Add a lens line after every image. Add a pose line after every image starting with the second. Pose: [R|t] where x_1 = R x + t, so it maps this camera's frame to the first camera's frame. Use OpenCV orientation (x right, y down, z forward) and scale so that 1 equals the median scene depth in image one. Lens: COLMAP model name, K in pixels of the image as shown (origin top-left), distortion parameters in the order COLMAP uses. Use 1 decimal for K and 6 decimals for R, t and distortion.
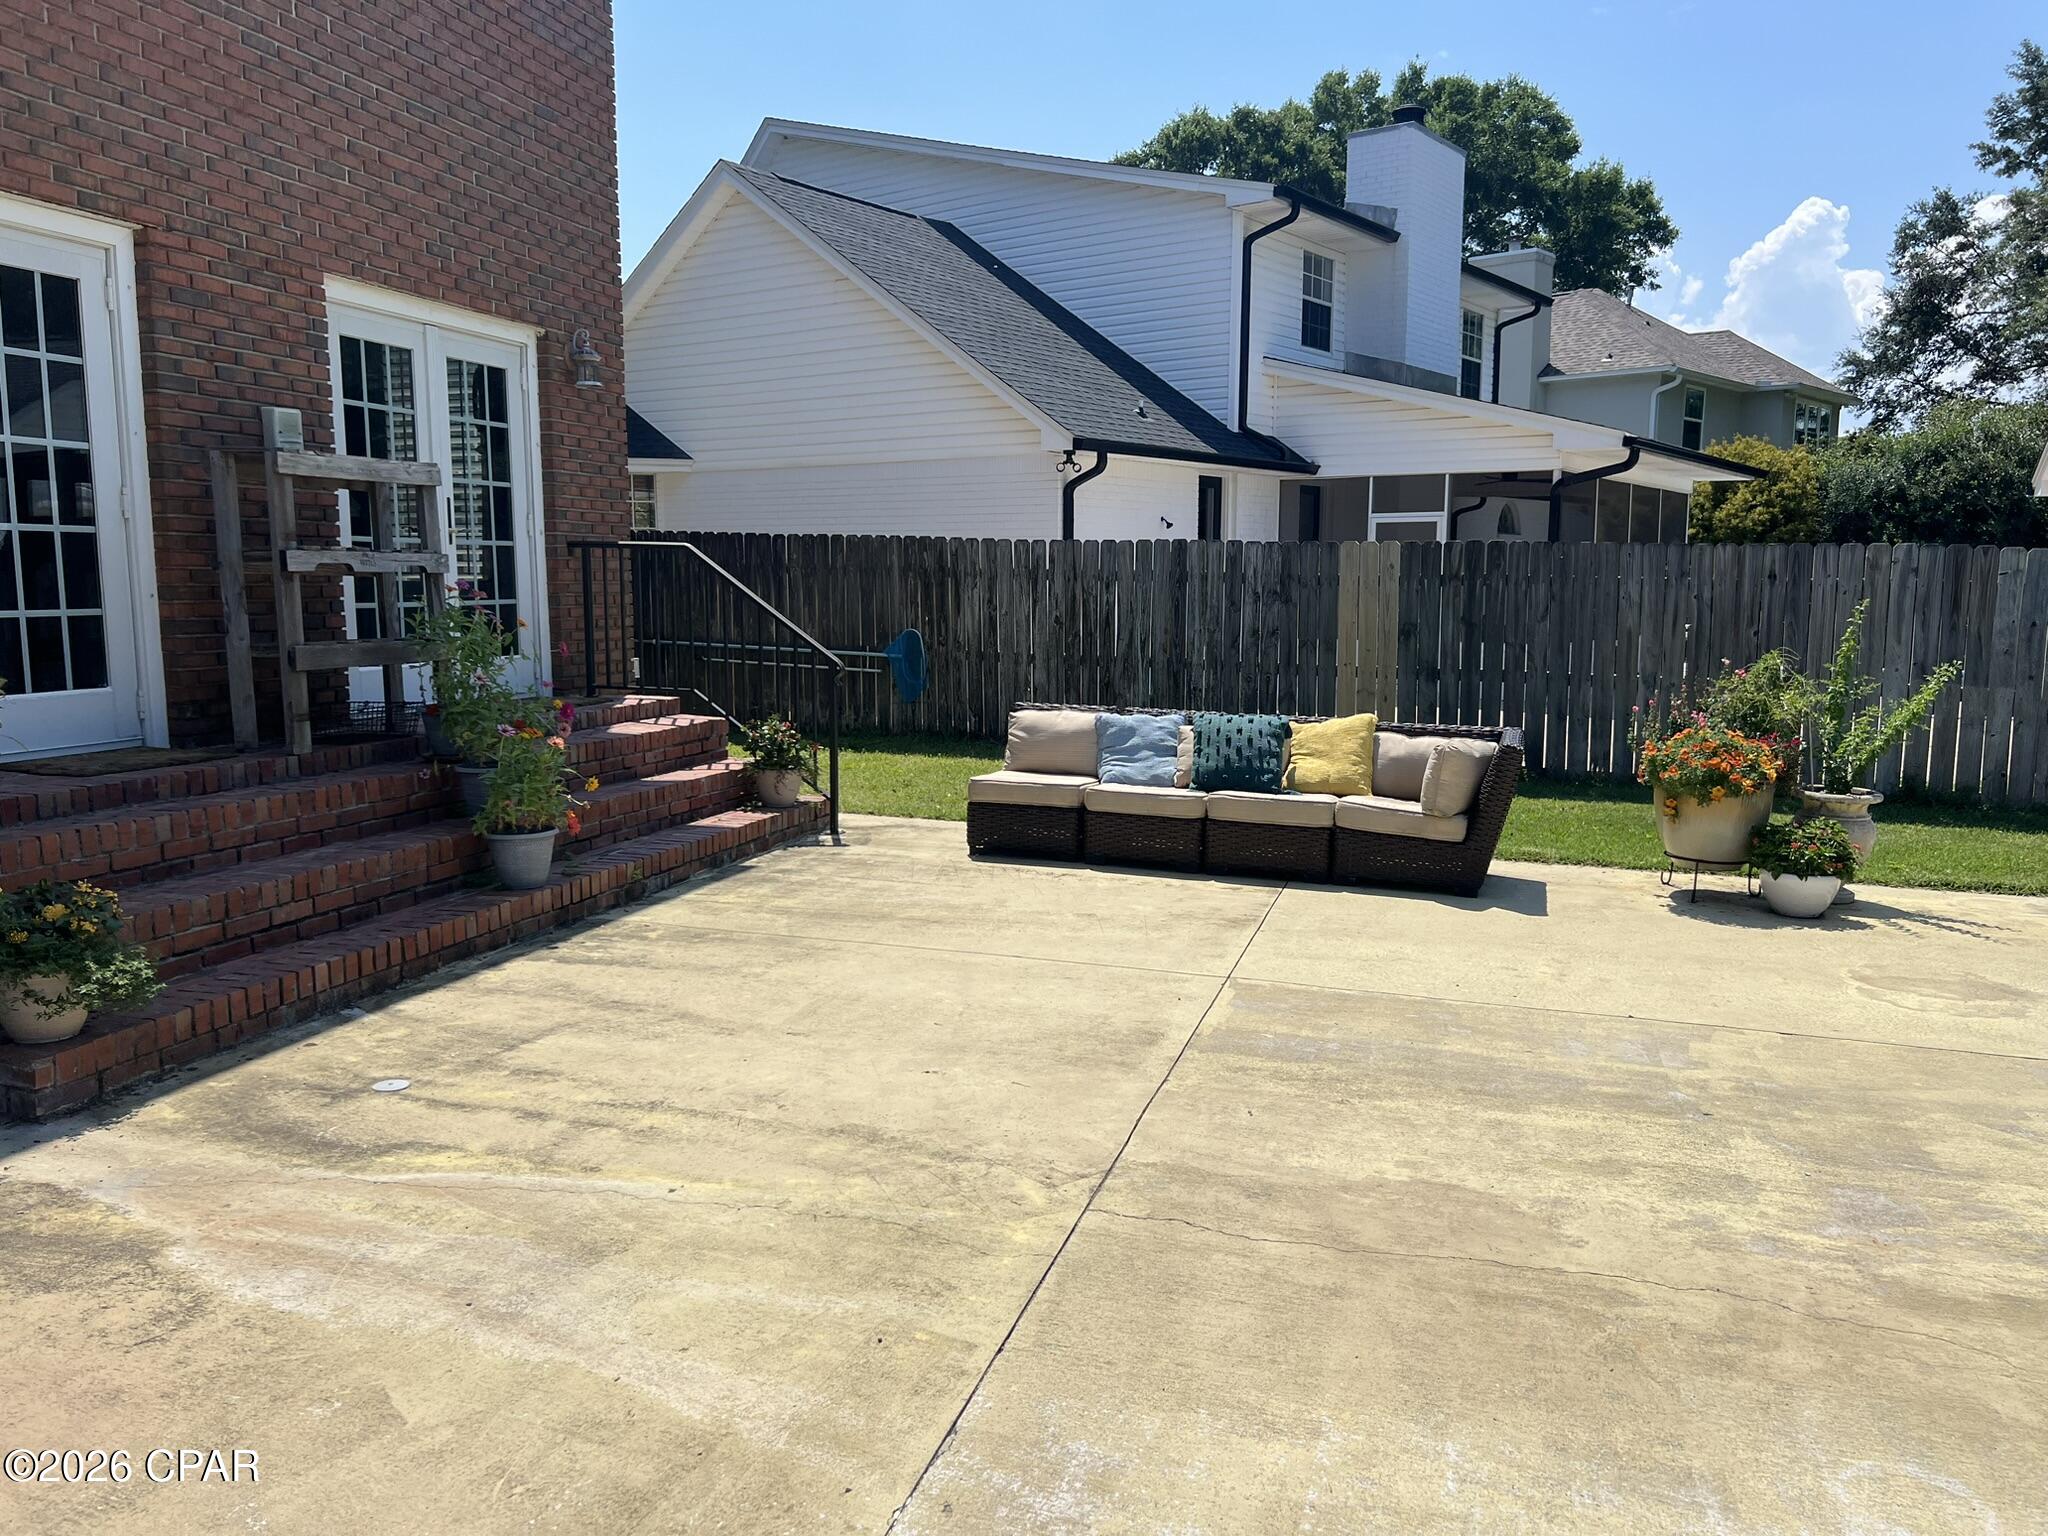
lens RADIAL K [[1543.8, 0, 1042.9], [0, 1543.8, 786.4], [0, 0, 1]] dist [0.045664, -0.049365]
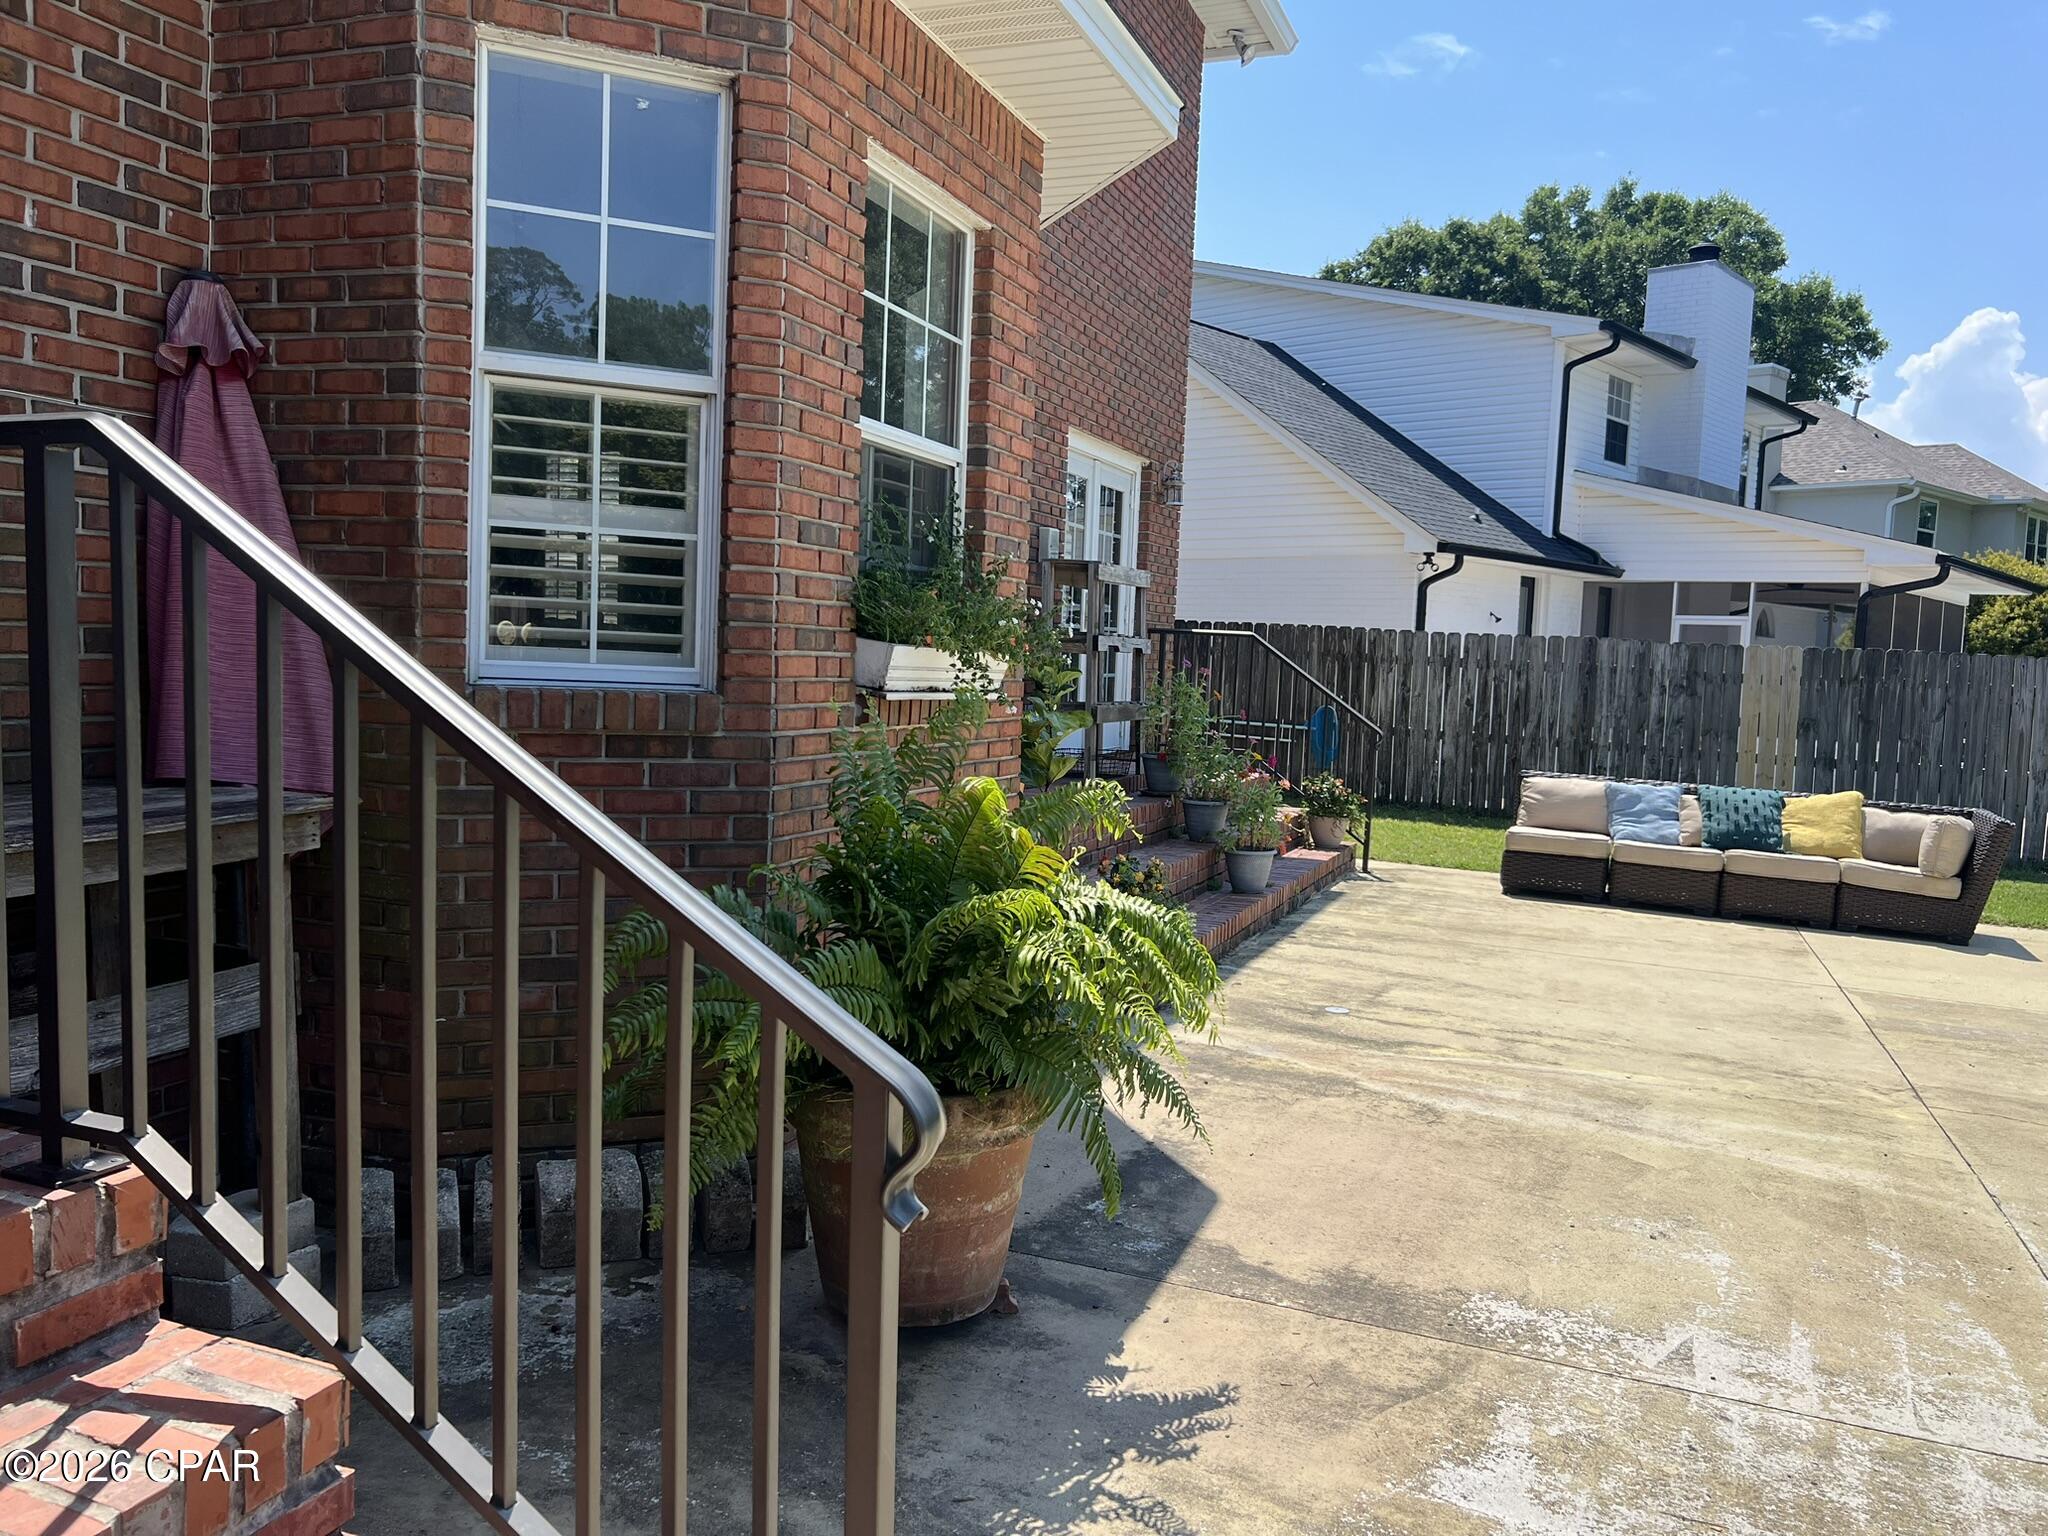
lens RADIAL K [[1543.8, 0, 1035.1], [0, 1543.8, 768.5], [0, 0, 1]] dist [0.045664, -0.049365]
pose [[0.995652, 0.042410, -0.082940, -0.317515], [-0.047280, 0.997216, -0.057663, 0.034189], [0.080264, 0.061334, 0.994885, -0.256418]]
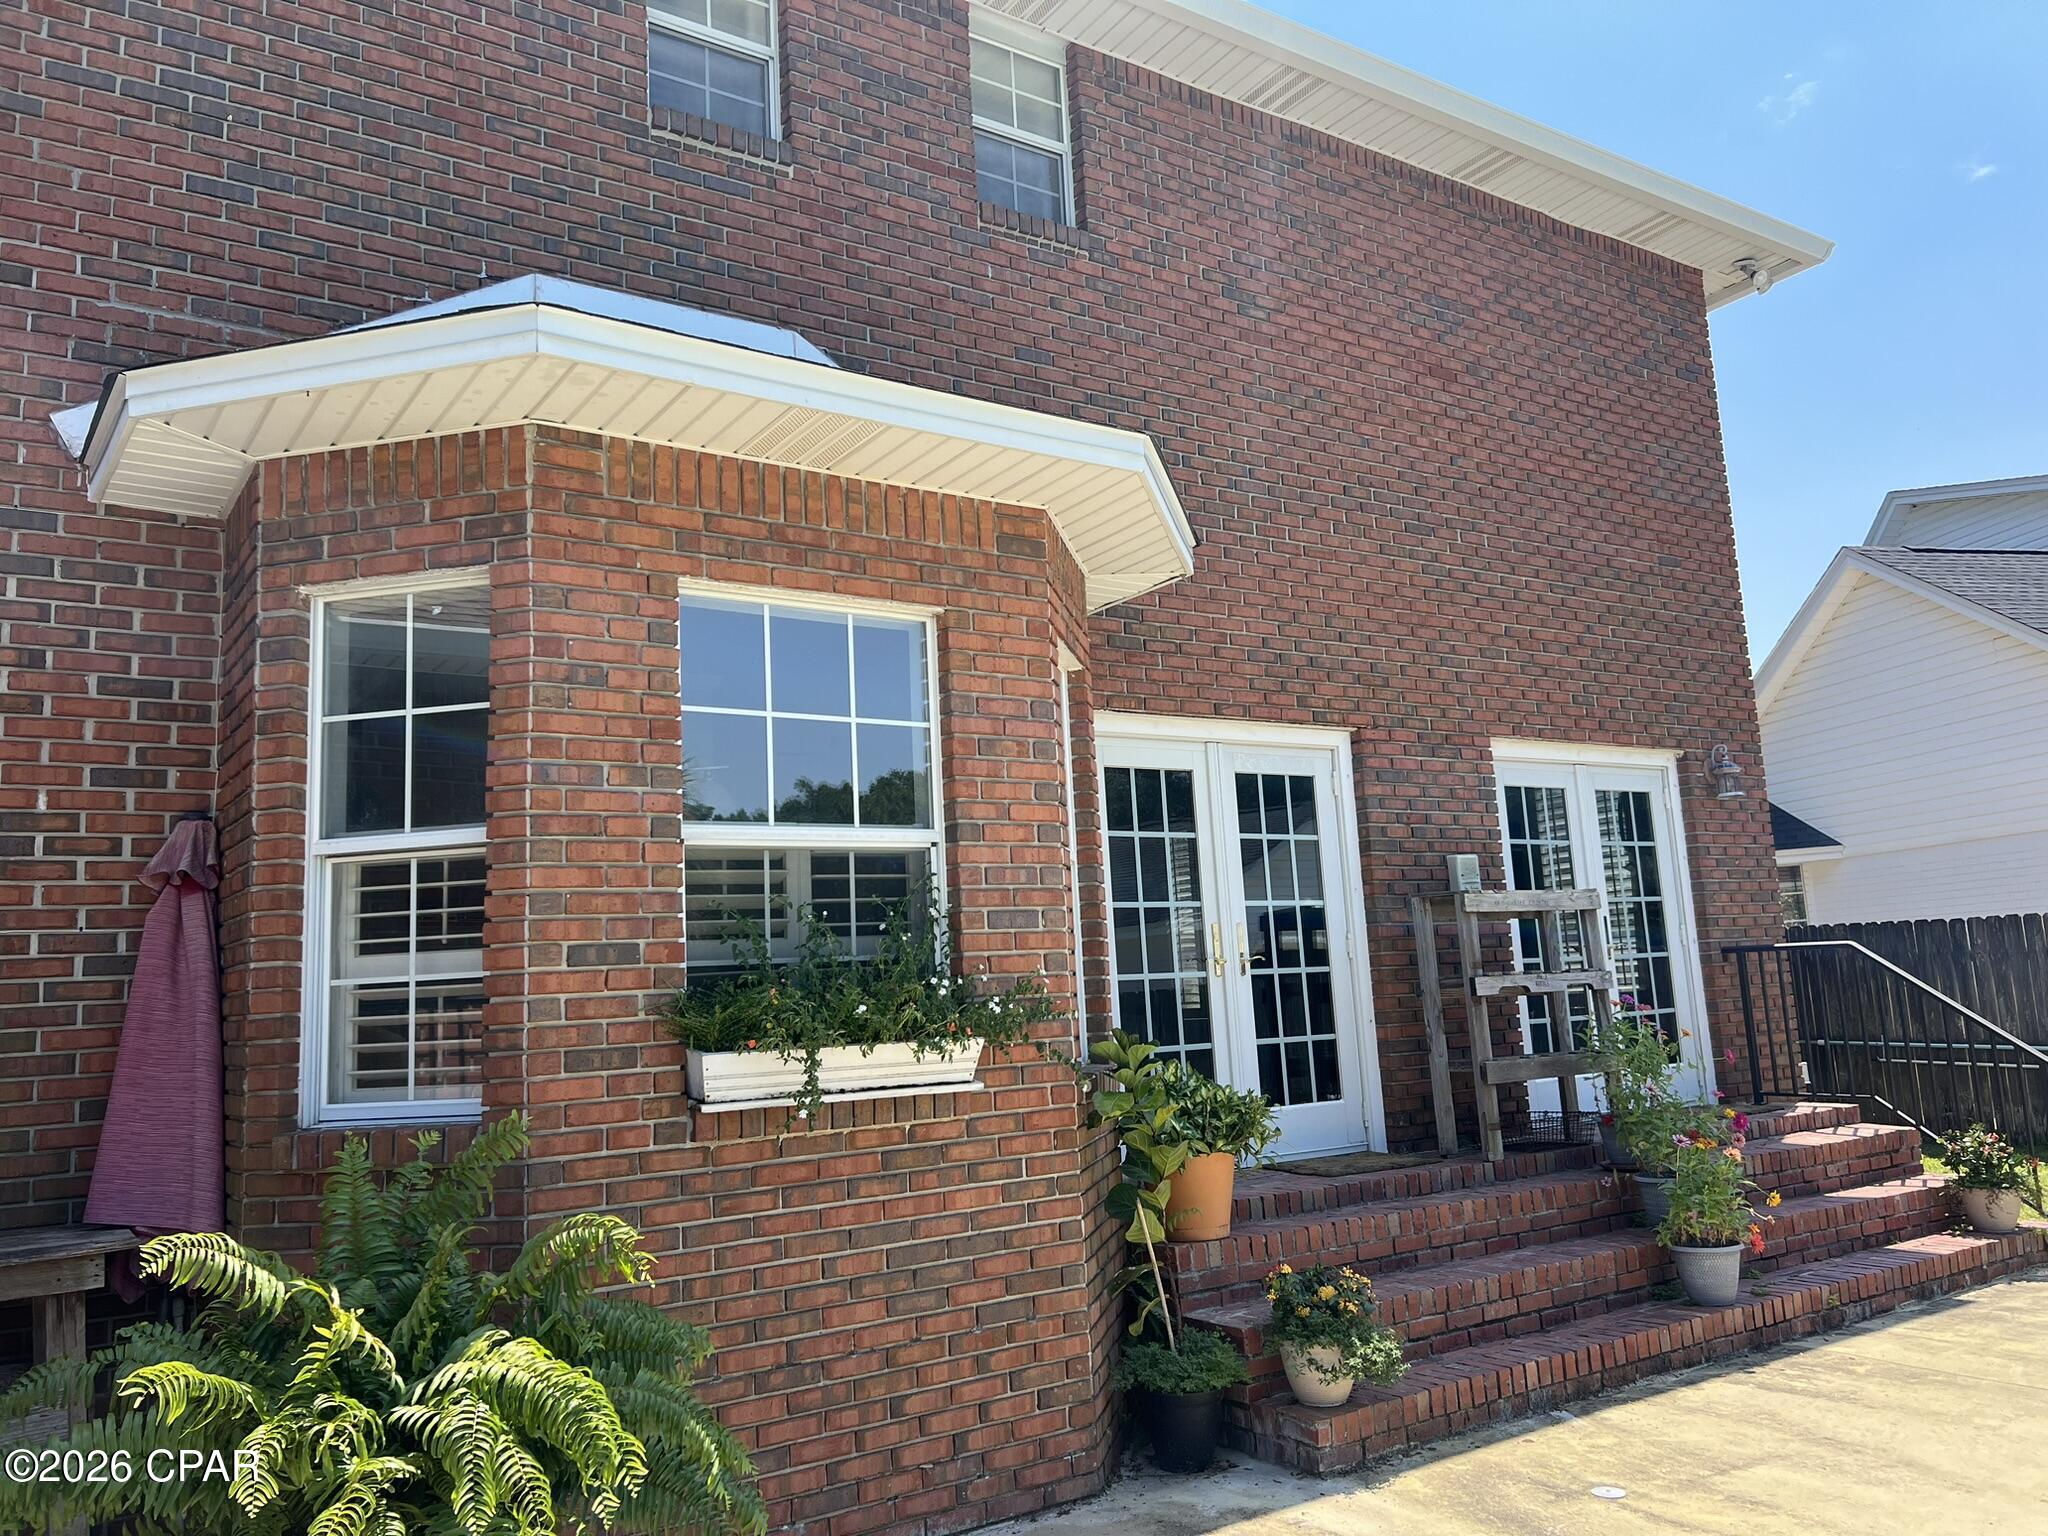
lens RADIAL K [[1543.8, 0, 1036.9], [0, 1543.8, 760.5], [0, 0, 1]] dist [0.045664, -0.049365]
pose [[0.764545, -0.142701, -0.628575, 0.009365], [-0.030569, 0.966061, -0.256499, -0.001637], [0.643845, 0.215320, 0.734235, -0.068116]]
